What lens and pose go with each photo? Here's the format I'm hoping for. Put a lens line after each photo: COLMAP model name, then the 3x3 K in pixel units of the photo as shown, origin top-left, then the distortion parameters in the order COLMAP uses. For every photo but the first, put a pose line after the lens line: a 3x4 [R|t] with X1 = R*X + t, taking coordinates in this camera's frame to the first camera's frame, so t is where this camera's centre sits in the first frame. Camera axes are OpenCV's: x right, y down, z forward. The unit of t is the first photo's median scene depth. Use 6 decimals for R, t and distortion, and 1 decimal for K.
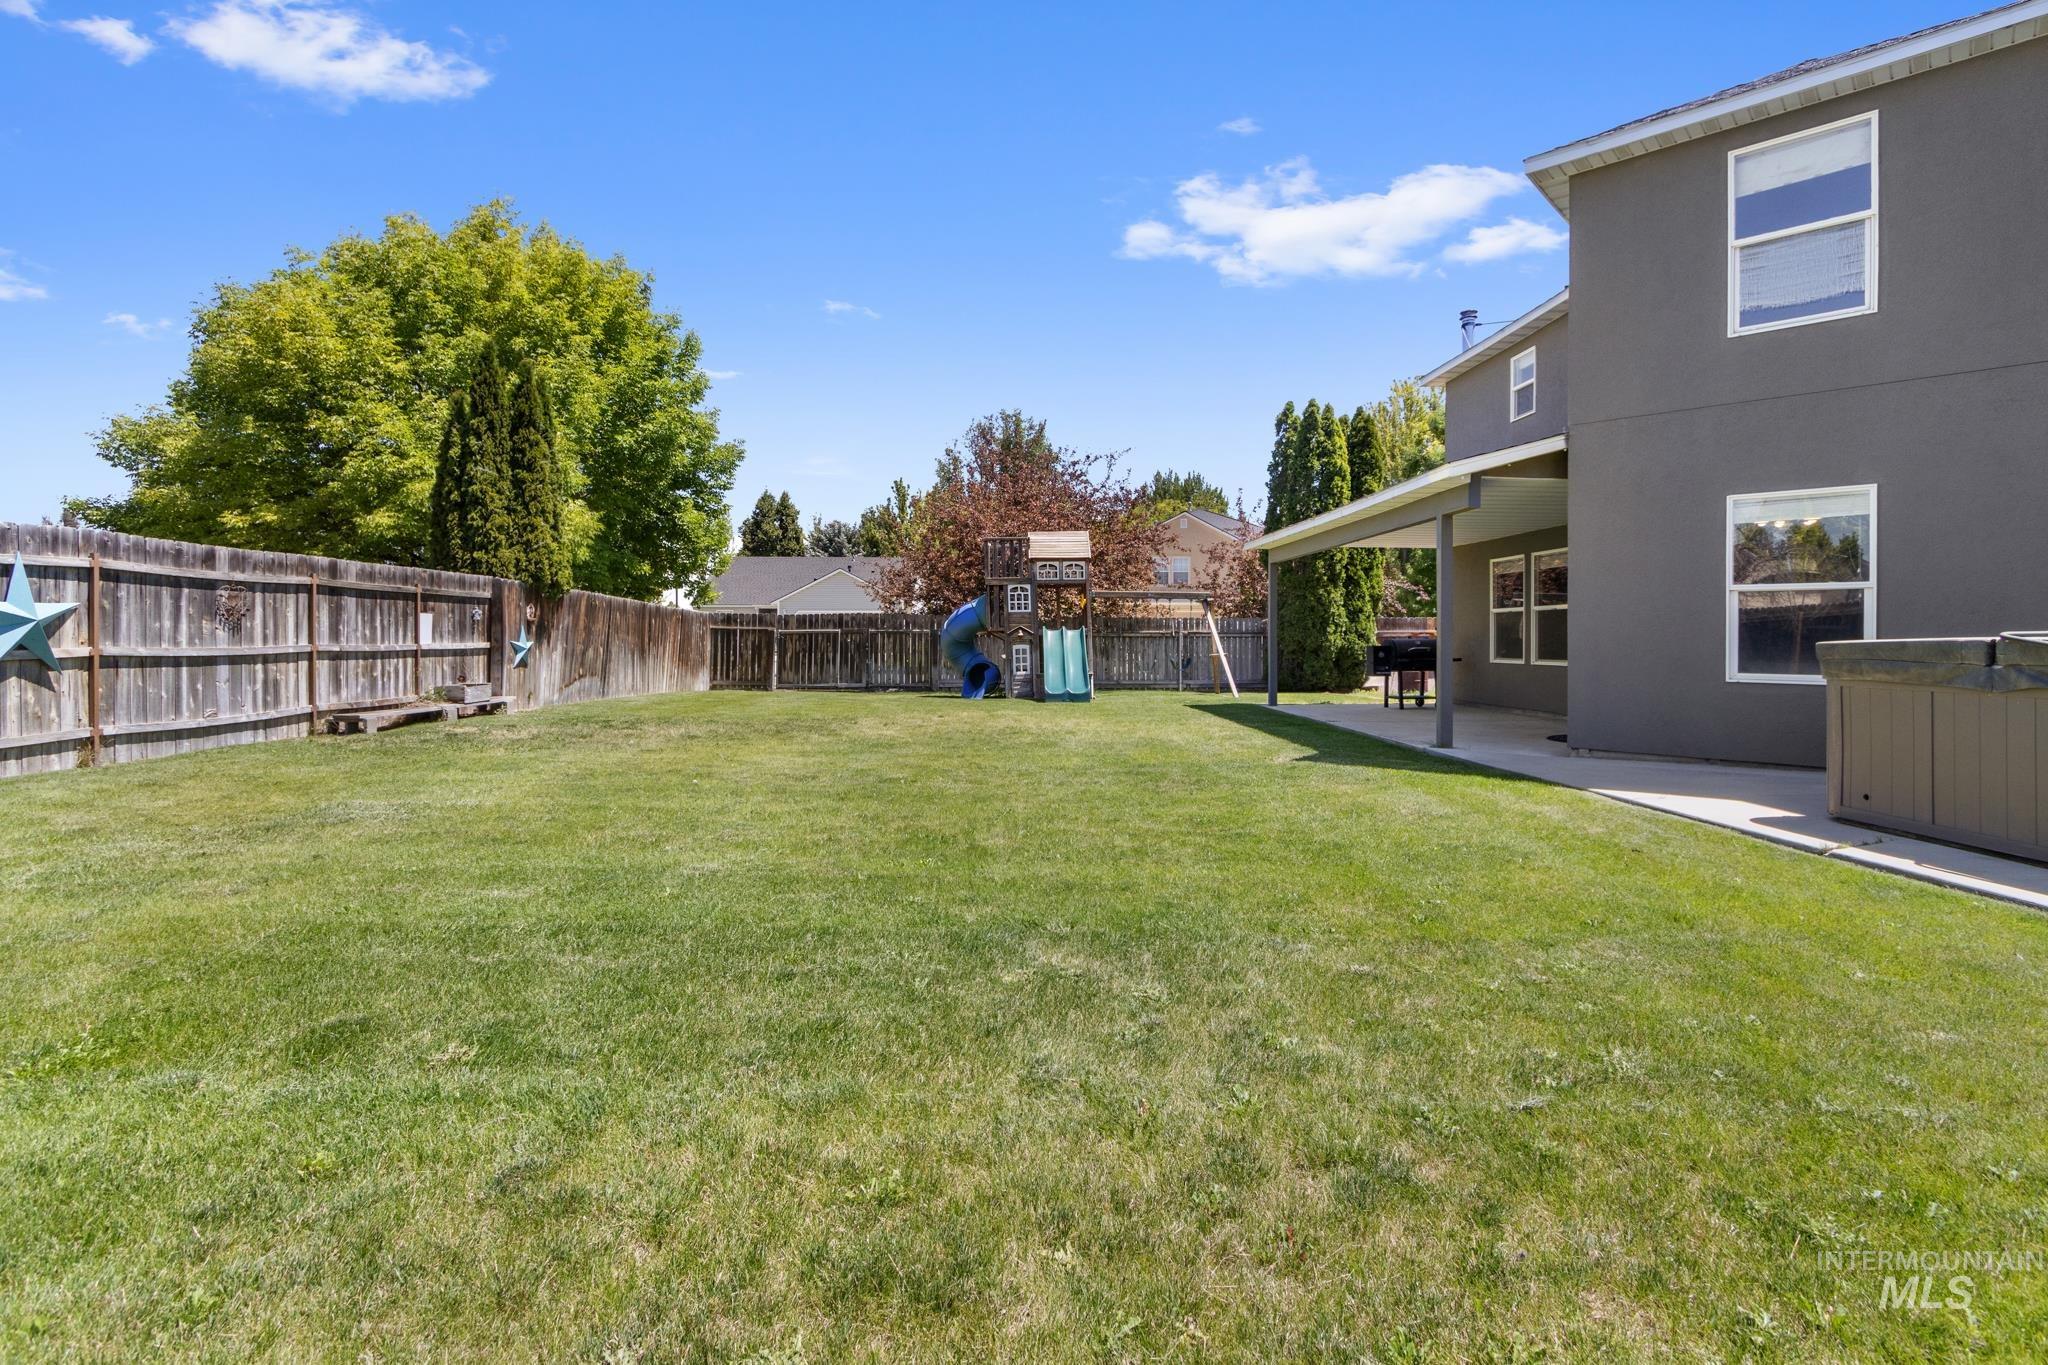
lens RADIAL K [[939.8, 0, 1027.4], [0, 939.8, 647.5], [0, 0, 1]] dist [0.011968, -0.004569]
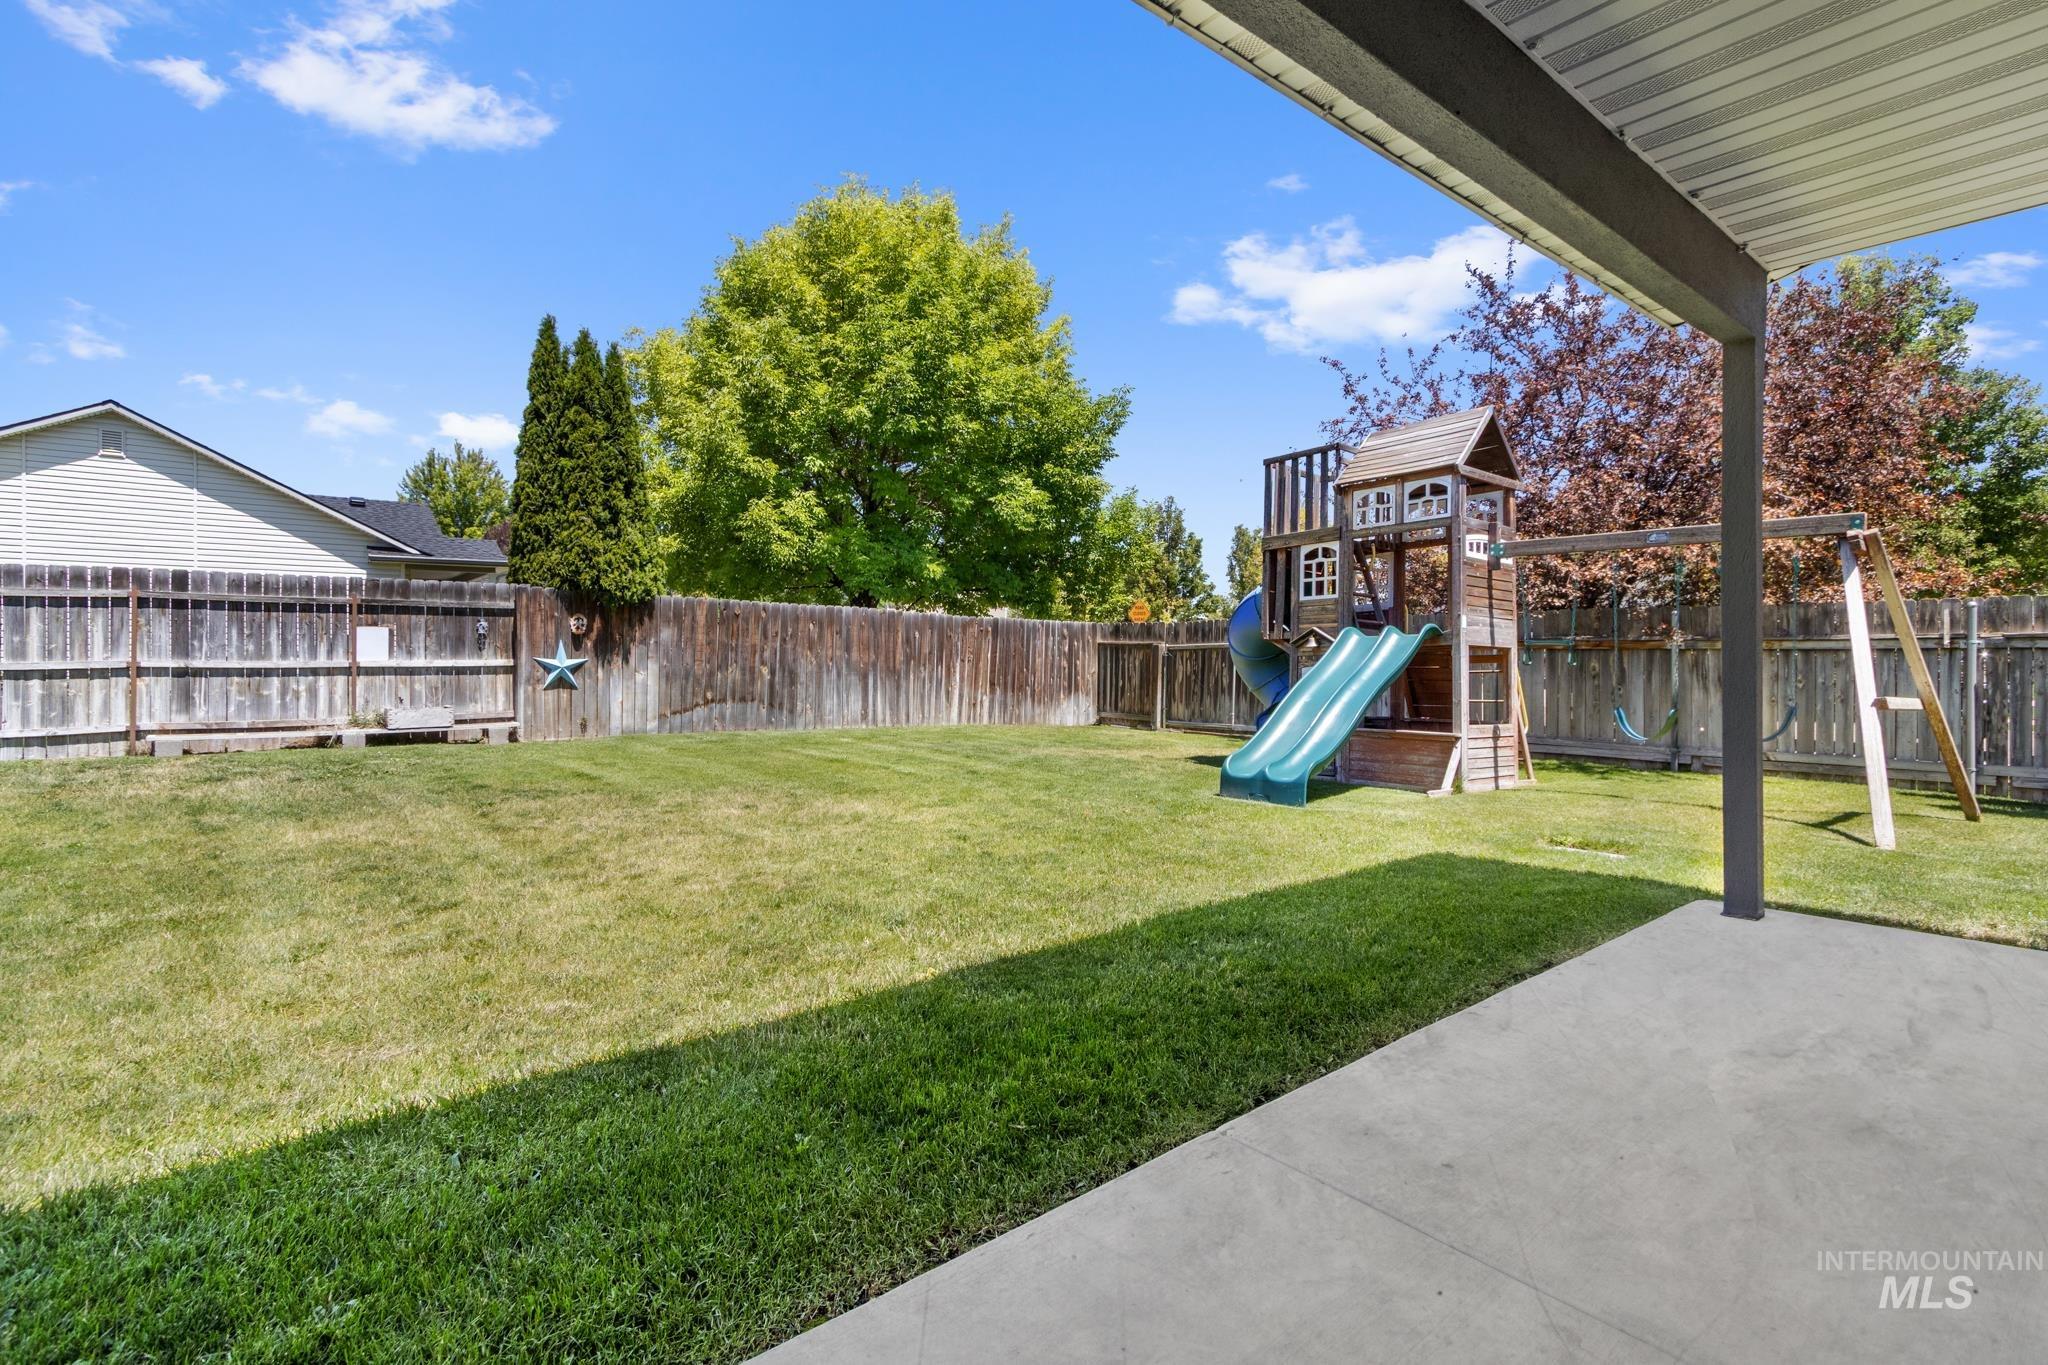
lens RADIAL K [[939.8, 0, 1064.6], [0, 939.8, 661.1], [0, 0, 1]] dist [0.011968, -0.004569]
pose [[0.587059, 0.000507, -0.809544, 0.444900], [-0.008596, 0.999947, -0.005608, -0.003515], [0.809499, 0.010251, 0.587032, 0.898952]]
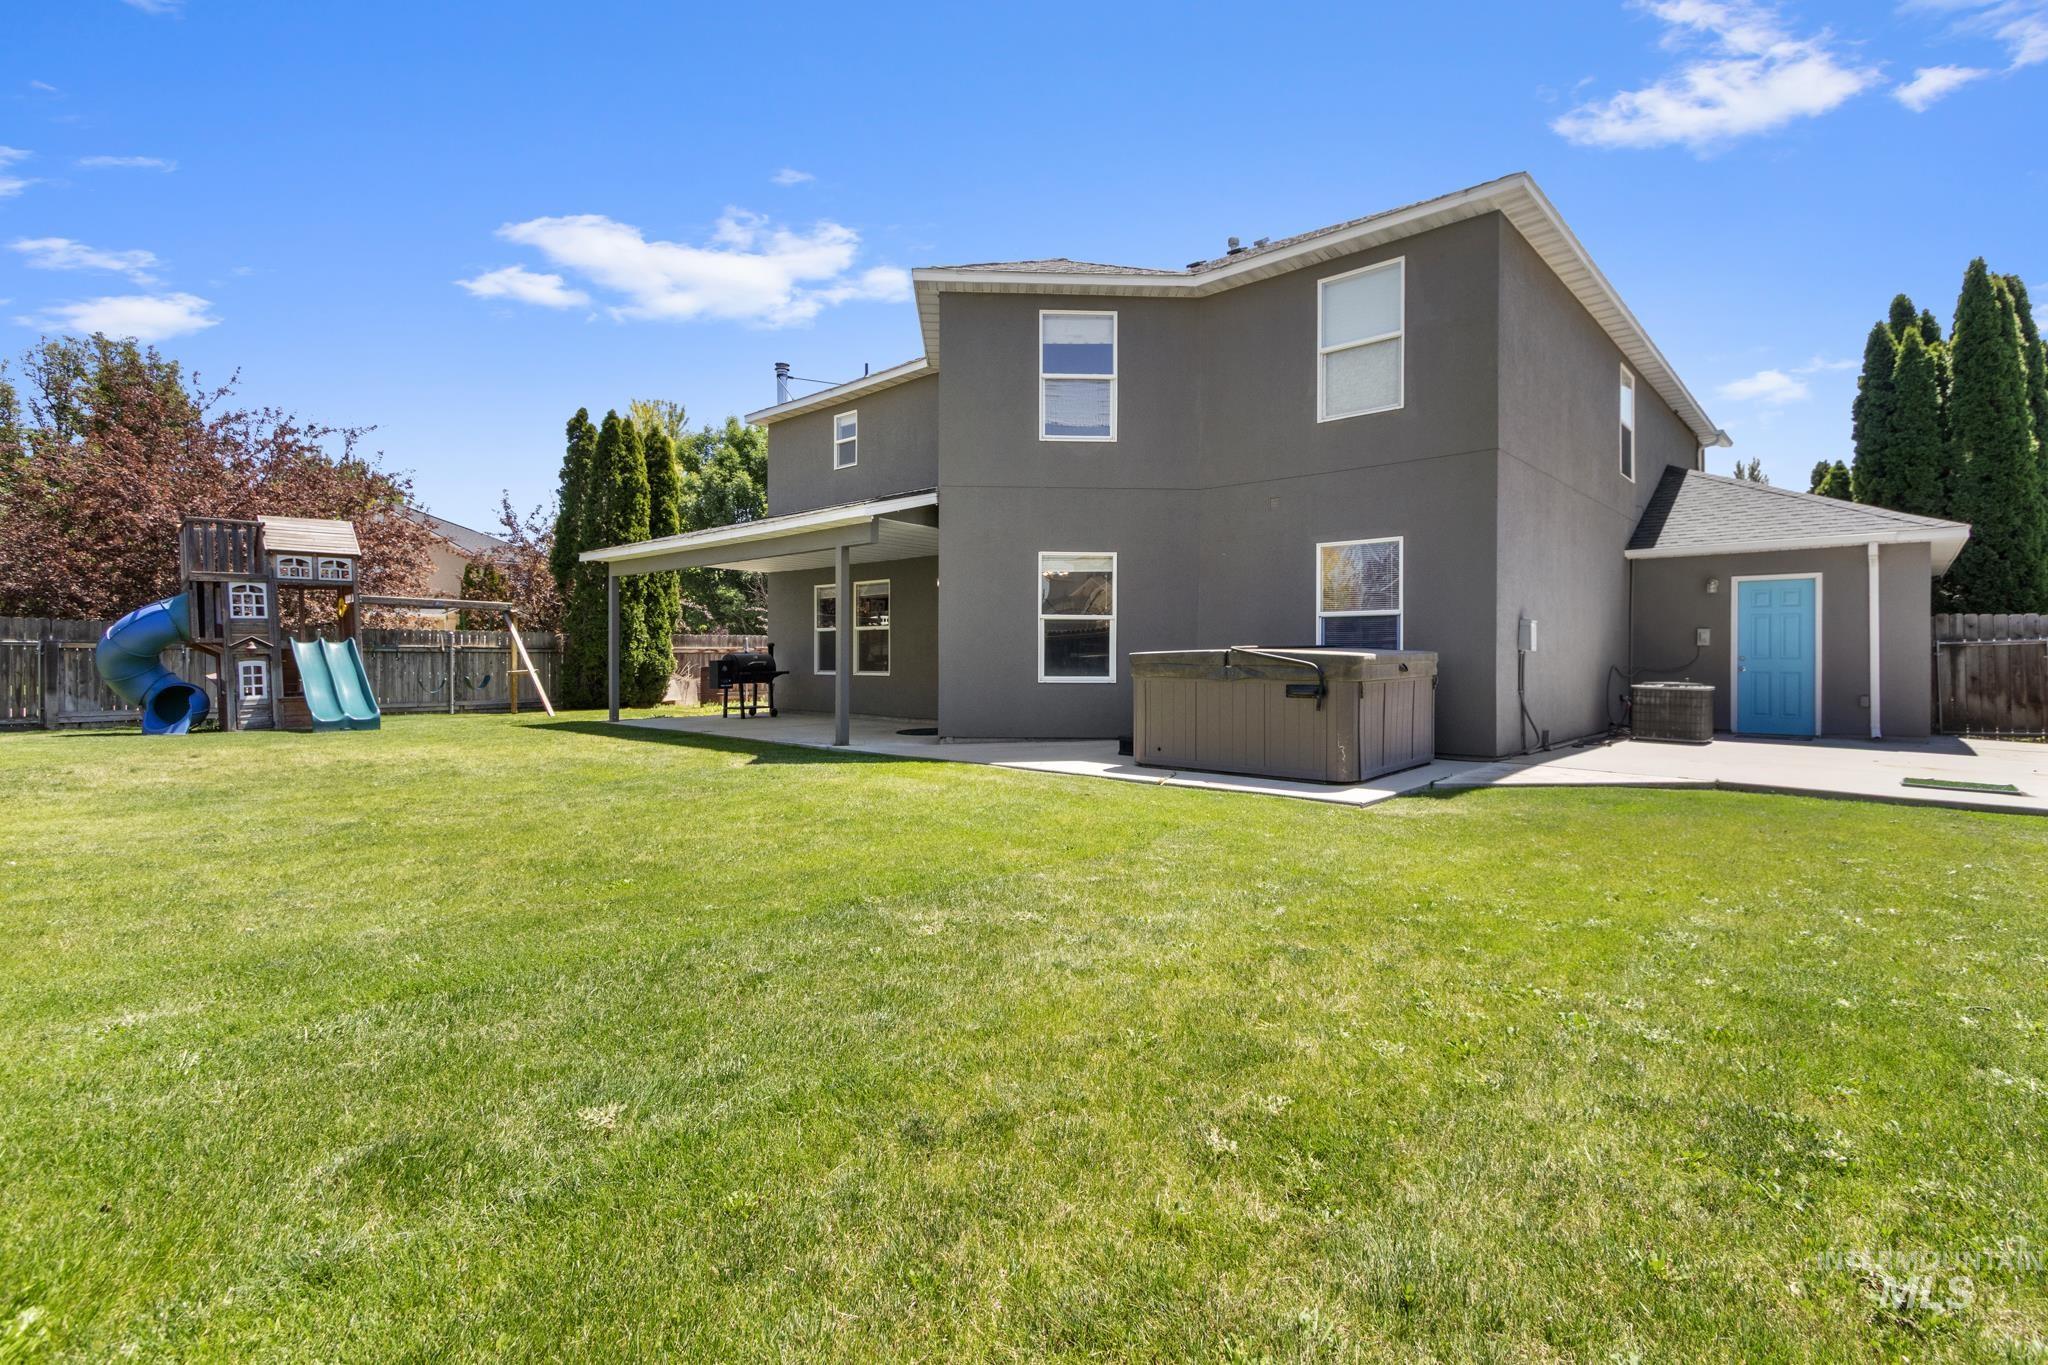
lens RADIAL K [[939.8, 0, 1013.2], [0, 939.8, 657.8], [0, 0, 1]] dist [0.011968, -0.004569]
pose [[0.699070, 0.000724, 0.715053, -0.182972], [0.005904, 0.999960, -0.006785, 0.005106], [-0.715029, 0.008965, 0.699038, 0.026304]]
